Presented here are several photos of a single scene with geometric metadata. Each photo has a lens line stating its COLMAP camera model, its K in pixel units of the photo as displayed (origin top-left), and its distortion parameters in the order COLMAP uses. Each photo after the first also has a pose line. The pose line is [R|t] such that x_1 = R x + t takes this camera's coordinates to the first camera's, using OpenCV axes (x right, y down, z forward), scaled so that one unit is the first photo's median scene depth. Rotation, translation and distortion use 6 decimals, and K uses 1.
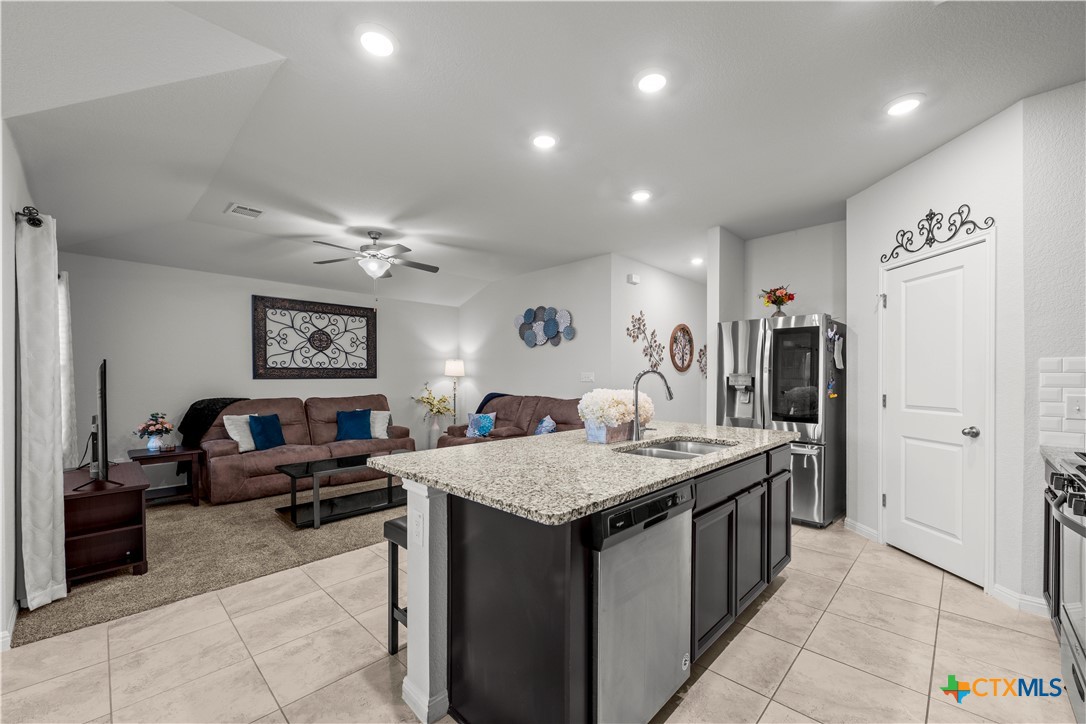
lens RADIAL K [[431.7, 0, 552.2], [0, 431.7, 381.1], [0, 0, 1]] dist [0.000932, -0.000750]
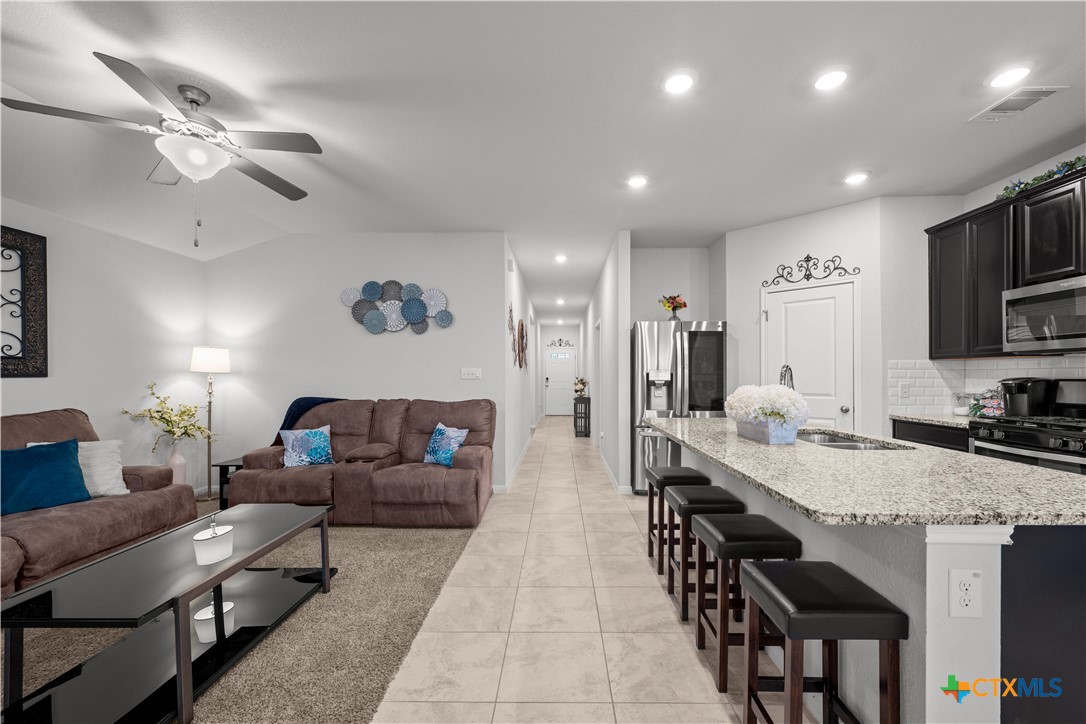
lens RADIAL K [[431.7, 0, 554.6], [0, 431.7, 376.3], [0, 0, 1]] dist [0.000932, -0.000750]
pose [[0.733482, -0.005861, 0.679683, -0.651200], [0.009267, 0.999956, -0.001378, -0.002772], [-0.679645, 0.007309, 0.733505, 0.491912]]
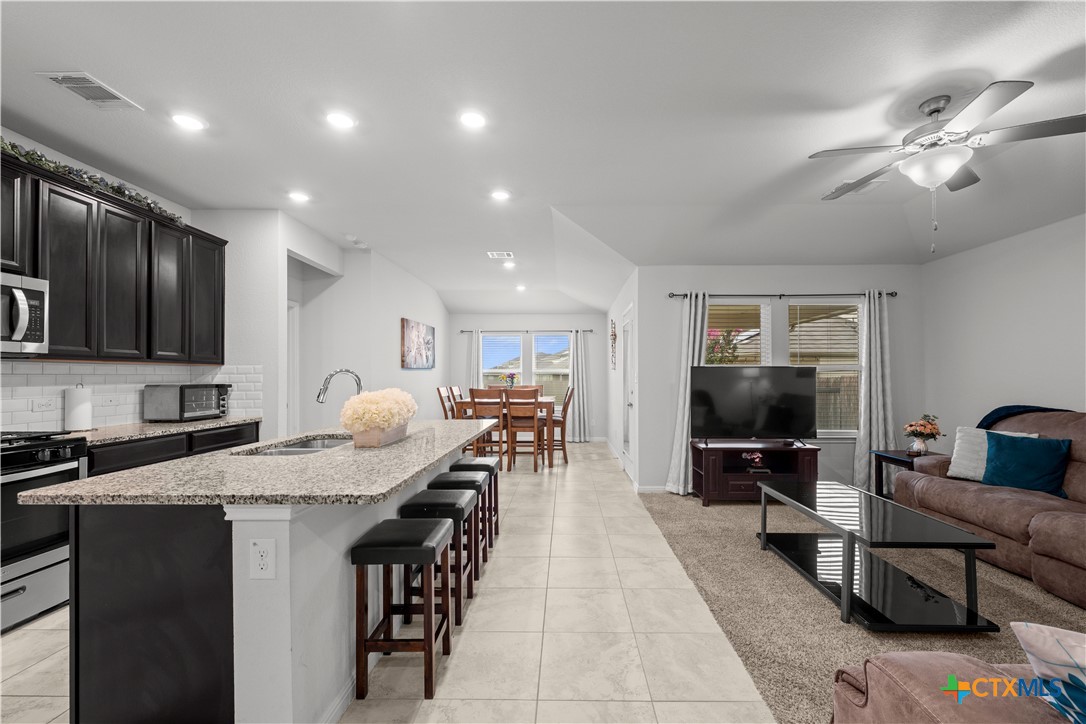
lens RADIAL K [[431.7, 0, 557.8], [0, 431.7, 376.1], [0, 0, 1]] dist [0.000932, -0.000750]
pose [[-0.734092, -0.000292, -0.679050, 0.411317], [-0.004406, 0.999981, 0.004334, -0.014490], [0.679036, 0.006174, -0.734079, 1.565464]]
